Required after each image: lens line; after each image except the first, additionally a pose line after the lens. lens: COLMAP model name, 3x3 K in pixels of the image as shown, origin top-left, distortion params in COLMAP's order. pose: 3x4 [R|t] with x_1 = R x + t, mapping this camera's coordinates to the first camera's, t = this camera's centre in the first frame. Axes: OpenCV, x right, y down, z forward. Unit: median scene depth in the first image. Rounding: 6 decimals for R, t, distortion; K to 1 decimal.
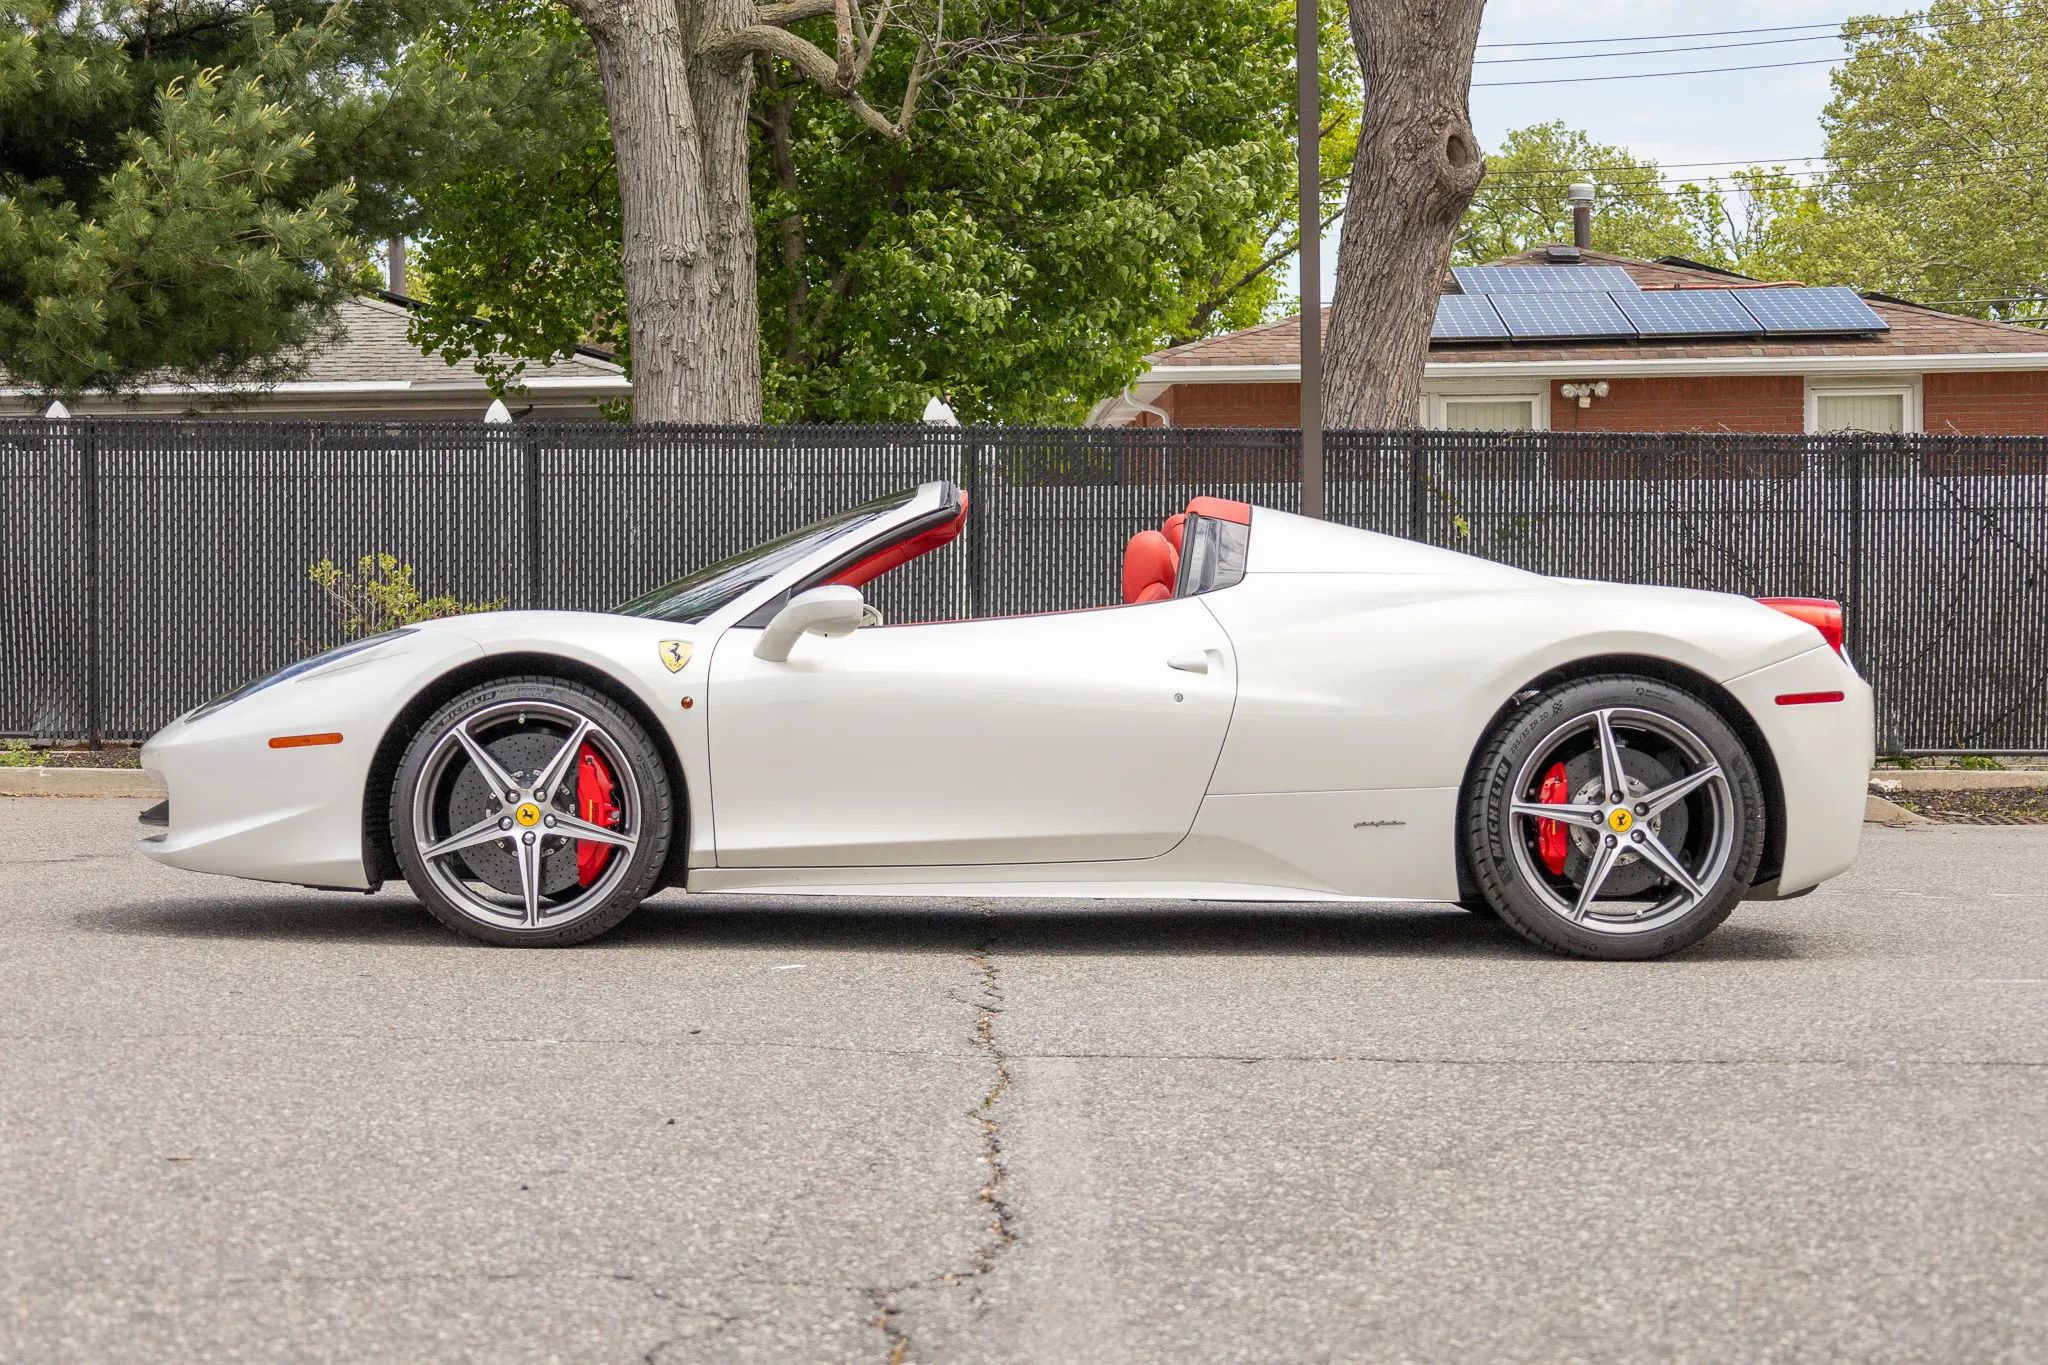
lens RADIAL K [[3446.6, 0, 1044.4], [0, 3446.6, 674.4], [0, 0, 1]] dist [-0.012683, 0.000000]
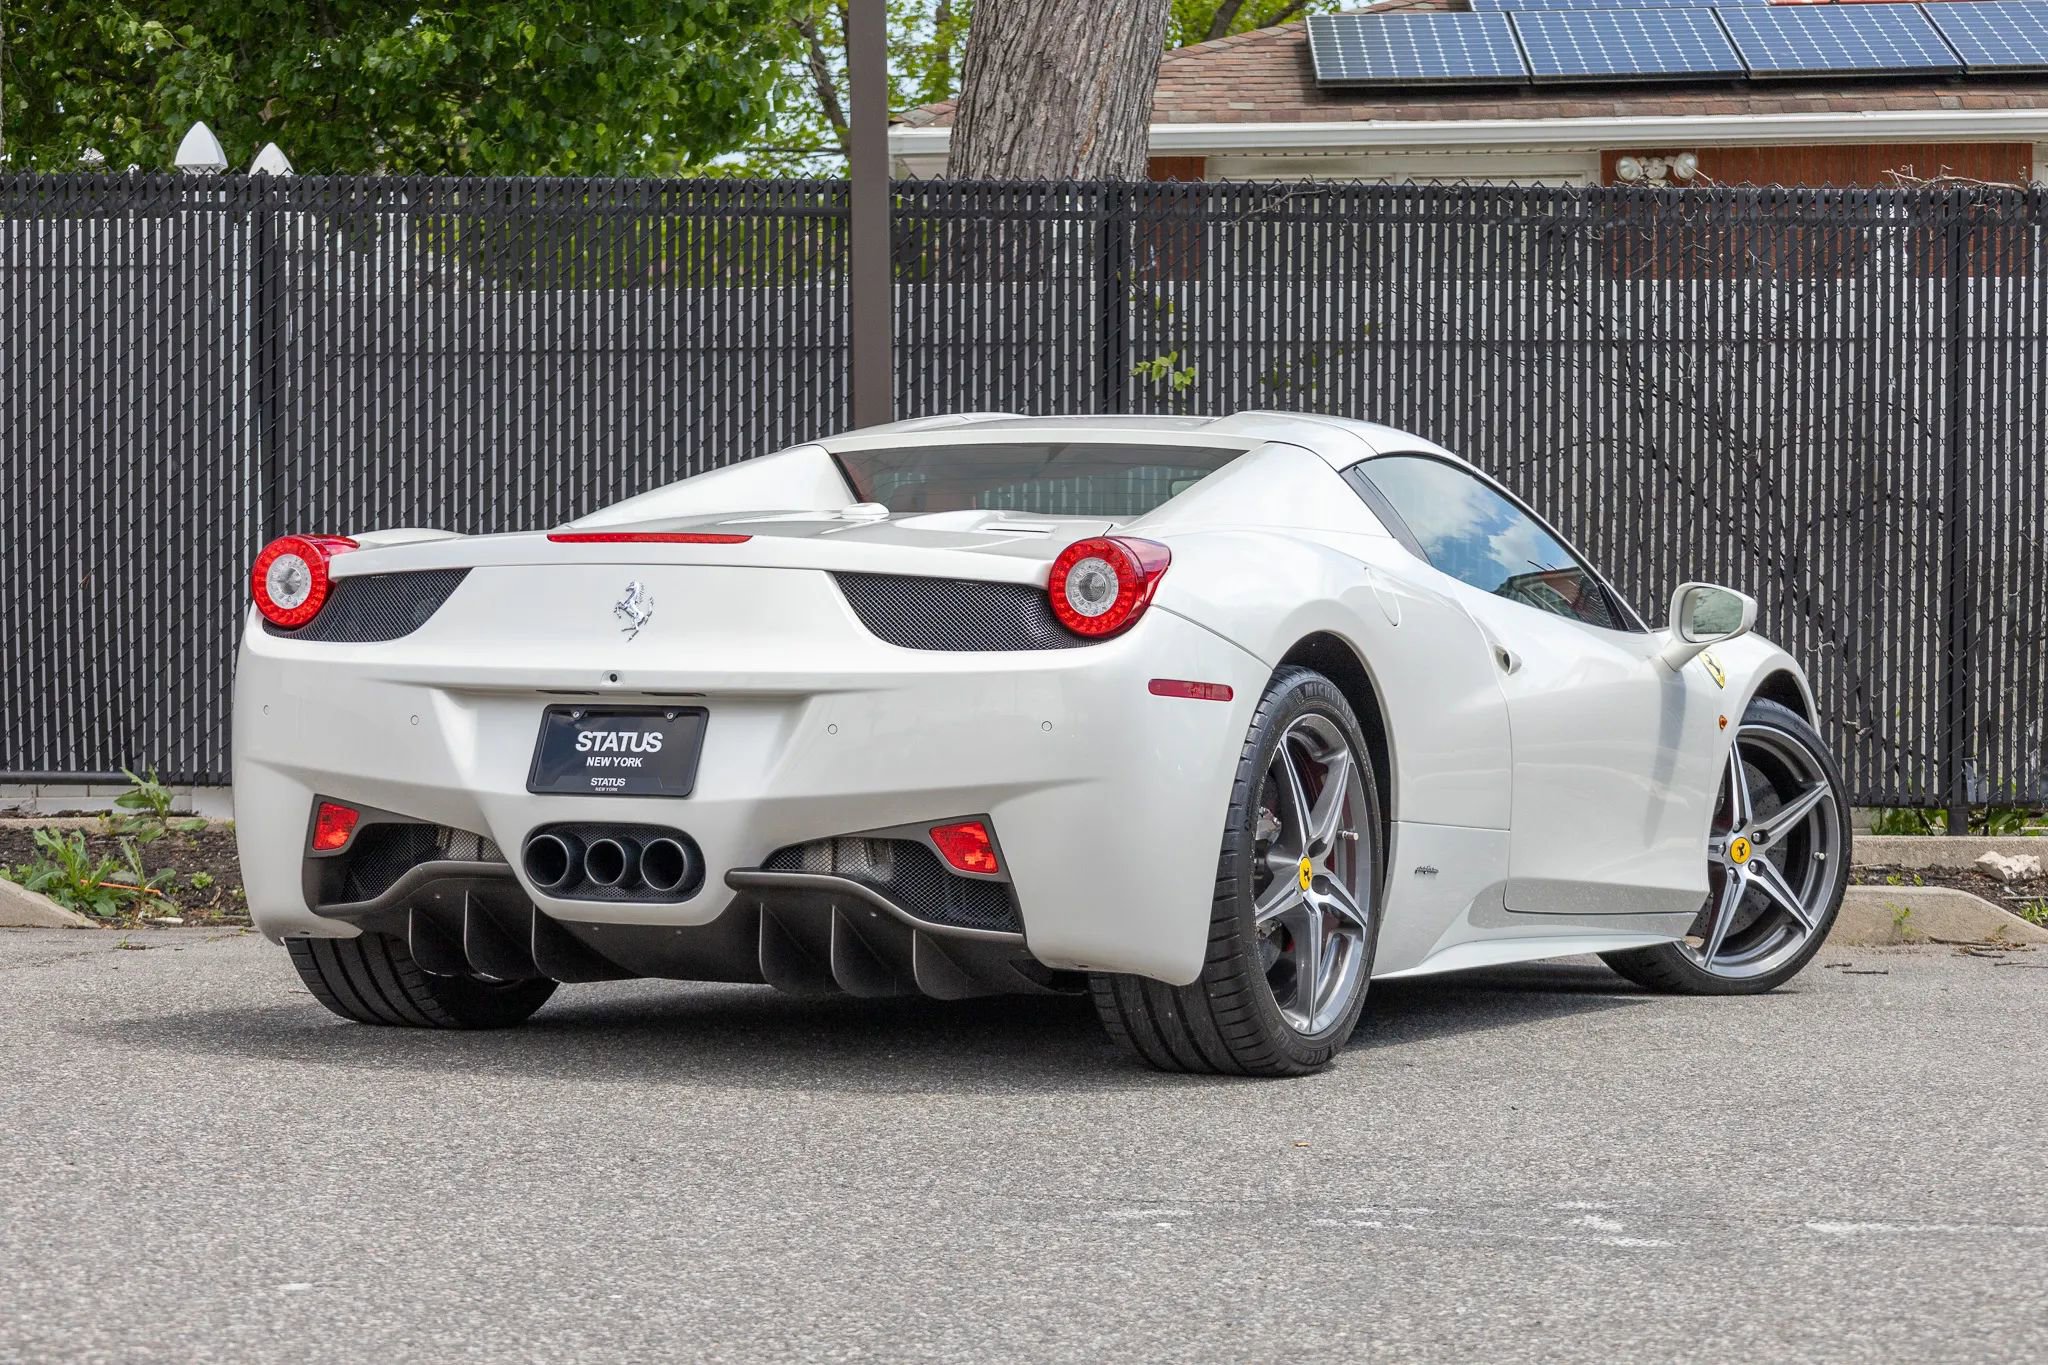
lens RADIAL K [[4793.3, 0, 1043.9], [0, 4793.3, 676.8], [0, 0, 1]] dist [-0.002968, 0.000000]
pose [[0.999575, 0.001659, -0.029106, 0.117113], [-0.001460, 0.999975, 0.006883, -0.000889], [0.029117, -0.006837, 0.999553, 0.268820]]
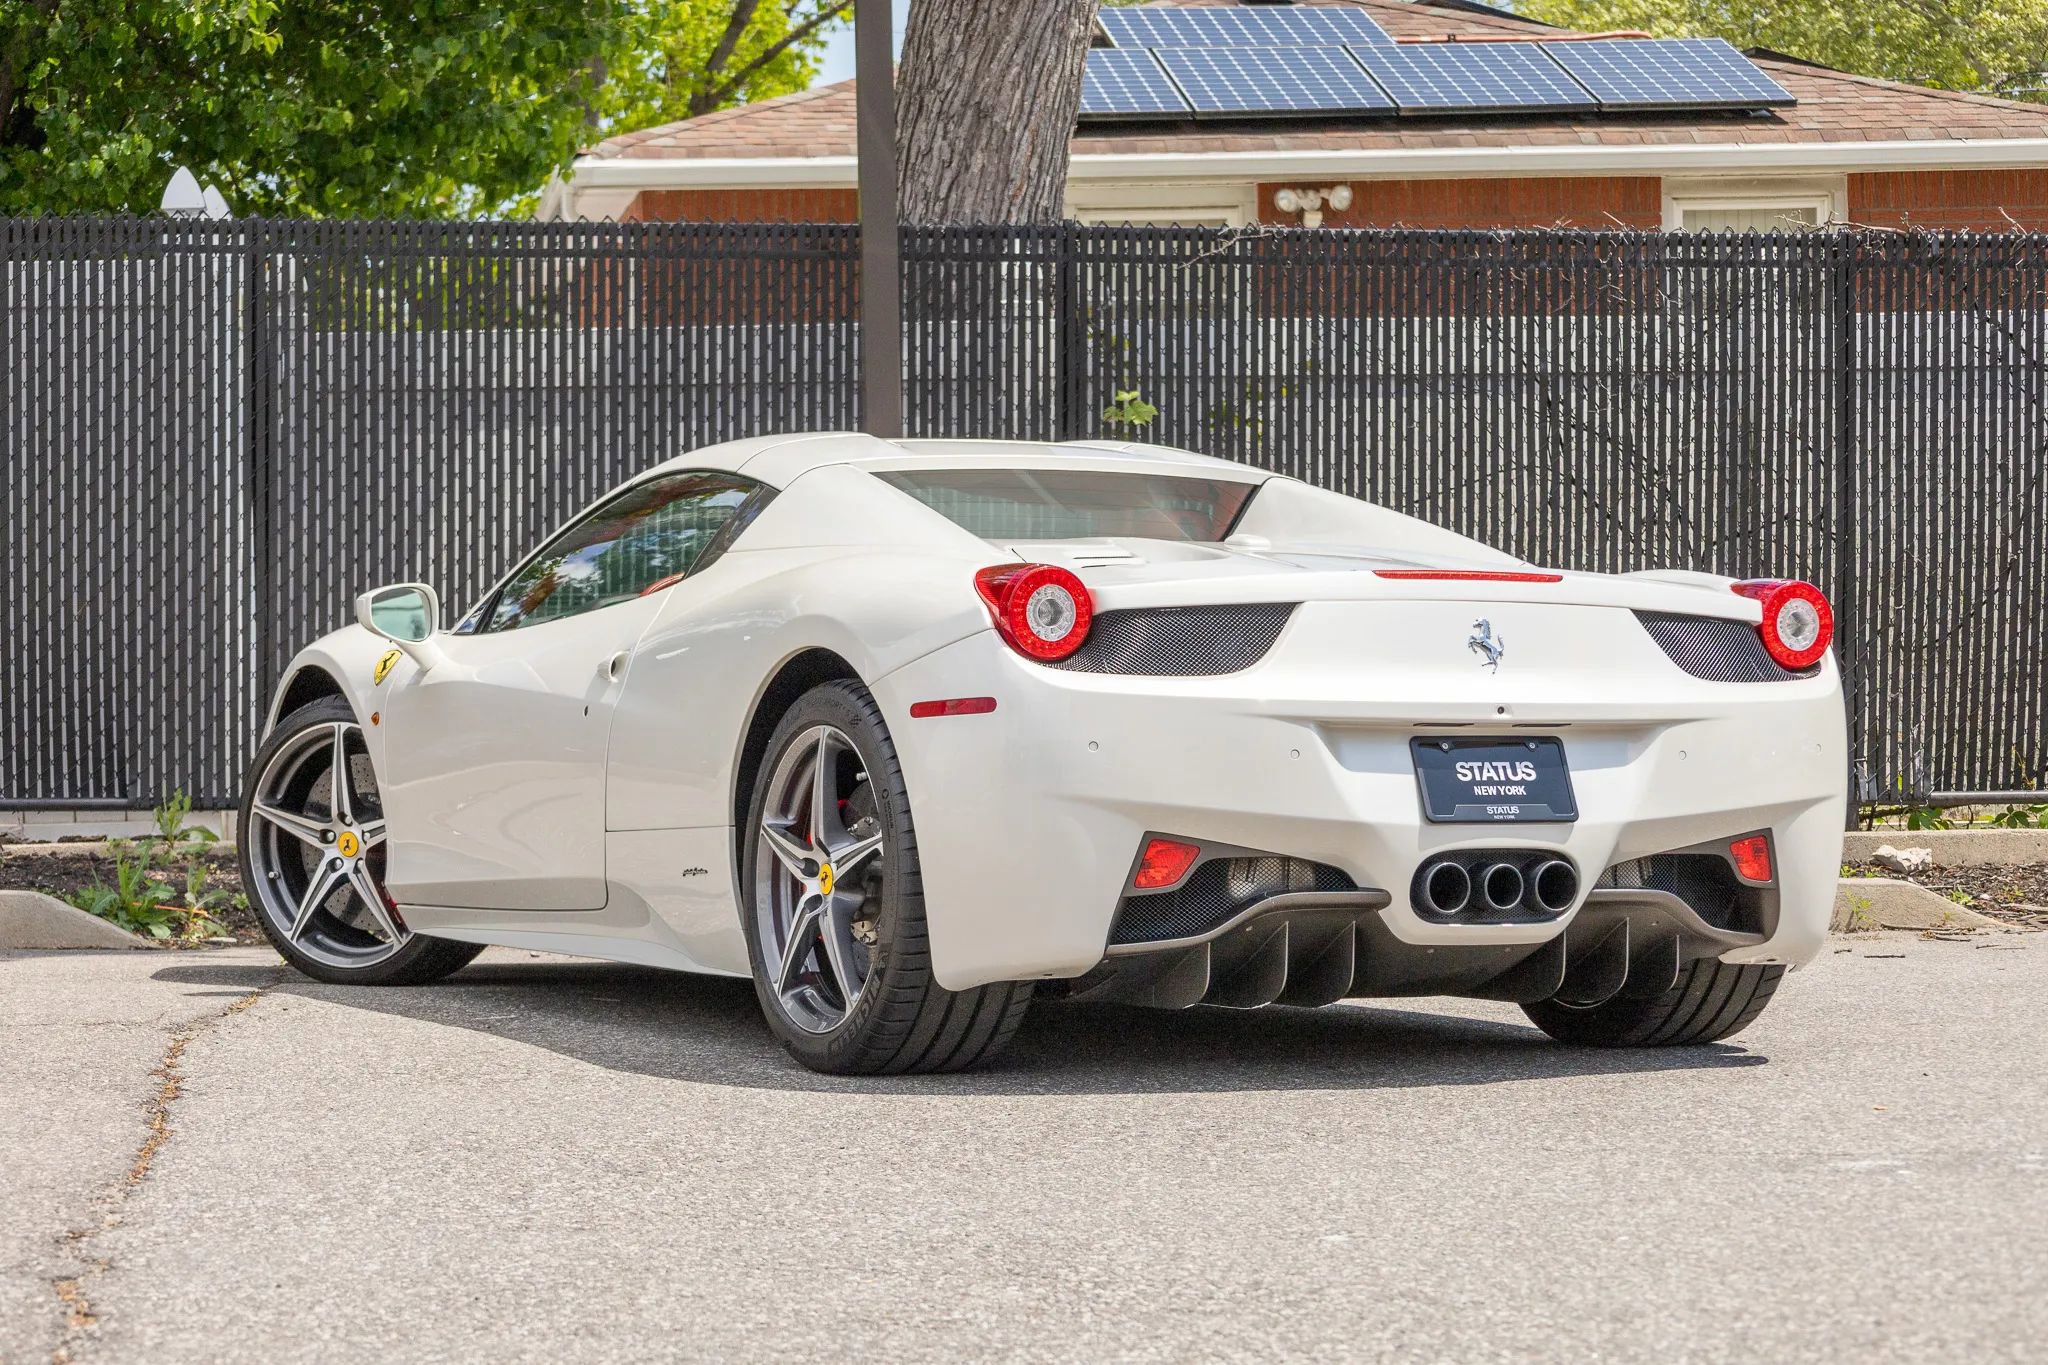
lens RADIAL K [[4793.3, 0, 984.8], [0, 4793.3, 684.0], [0, 0, 1]] dist [-0.002968, 0.000000]
pose [[0.994830, -0.010220, 0.101043, 0.016426], [0.009641, 0.999934, 0.006216, -0.002432], [-0.101100, -0.005209, 0.994863, 0.233444]]
